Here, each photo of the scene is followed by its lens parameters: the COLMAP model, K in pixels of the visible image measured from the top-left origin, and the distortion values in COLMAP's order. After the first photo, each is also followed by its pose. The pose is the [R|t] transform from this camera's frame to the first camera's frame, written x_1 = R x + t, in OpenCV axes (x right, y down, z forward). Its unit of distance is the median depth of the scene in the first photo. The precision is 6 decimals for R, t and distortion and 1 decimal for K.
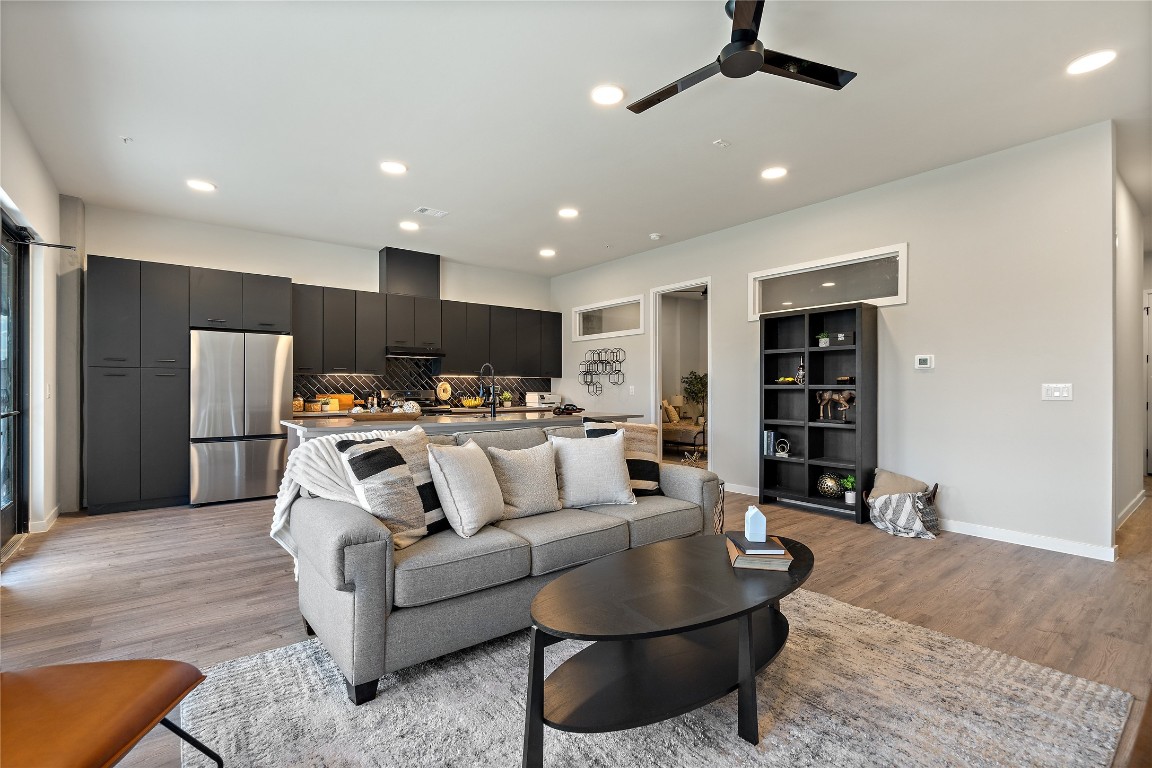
lens RADIAL K [[521.4, 0, 576.0], [0, 521.4, 384.0], [0, 0, 1]] dist [-0.001525, -0.000060]
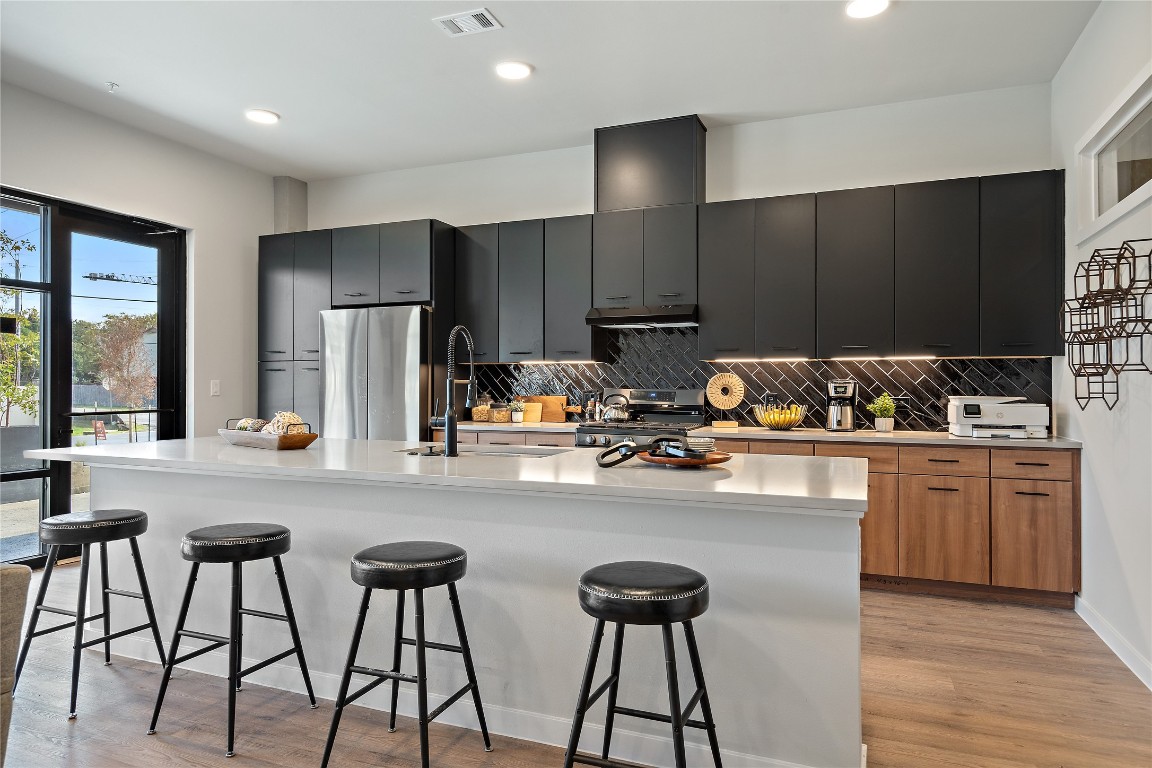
lens RADIAL K [[679.5, 0, 576.0], [0, 679.5, 384.0], [0, 0, 1]] dist [0.002556, 0.000476]
pose [[0.490065, -0.001653, -0.871685, 0.230233], [0.007377, 0.999970, 0.002251, 0.004331], [0.871655, -0.007533, 0.490062, 0.563599]]
